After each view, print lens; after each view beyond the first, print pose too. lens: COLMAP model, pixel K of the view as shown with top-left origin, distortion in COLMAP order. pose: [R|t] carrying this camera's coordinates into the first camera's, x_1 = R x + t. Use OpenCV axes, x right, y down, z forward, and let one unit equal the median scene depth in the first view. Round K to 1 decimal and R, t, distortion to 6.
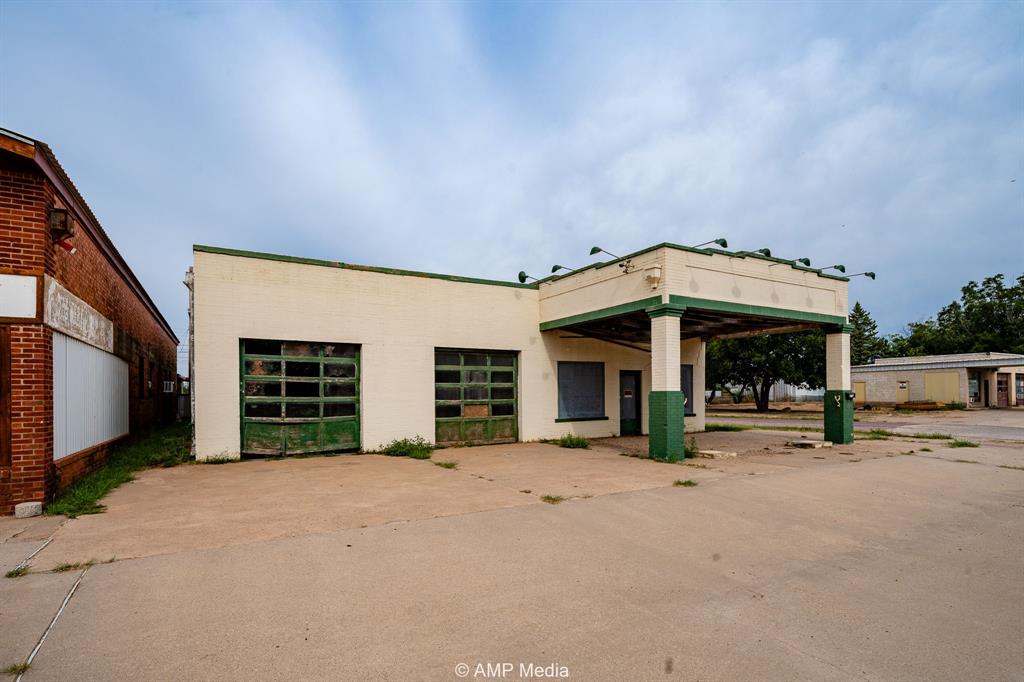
lens RADIAL K [[498.4, 0, 510.6], [0, 498.4, 397.2], [0, 0, 1]] dist [-0.000767, -0.000559]
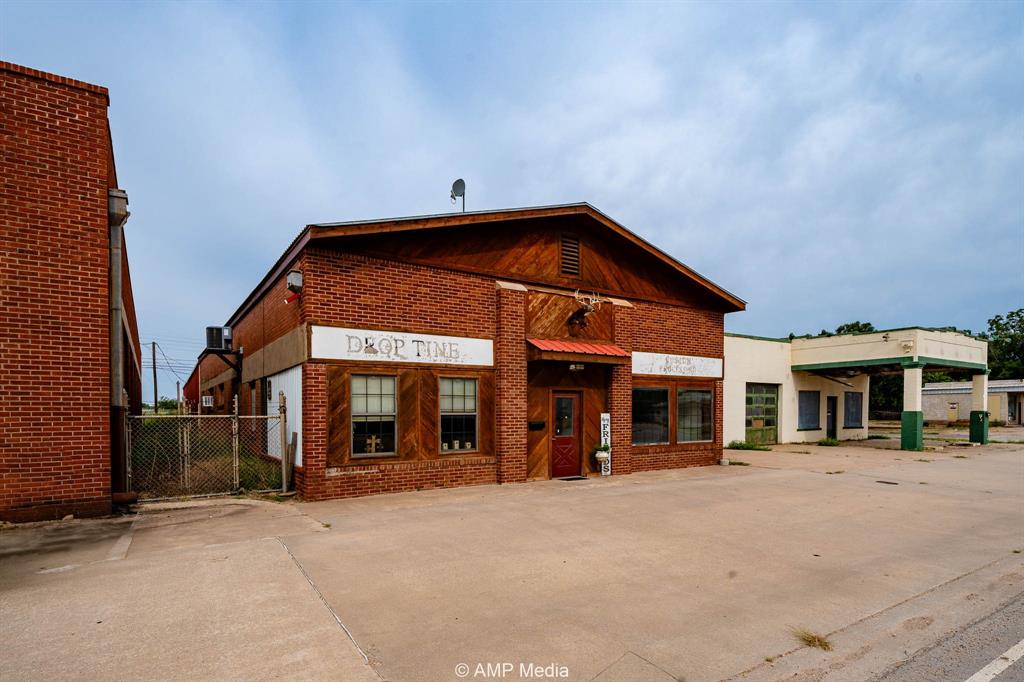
lens RADIAL K [[551.3, 0, 513.4], [0, 551.3, 428.7], [0, 0, 1]] dist [0.002314, 0.000566]
pose [[0.997217, 0.002404, 0.074509, -0.911380], [-0.004186, 0.999709, 0.023773, 0.007010], [-0.074430, -0.024019, 0.996937, -0.613211]]
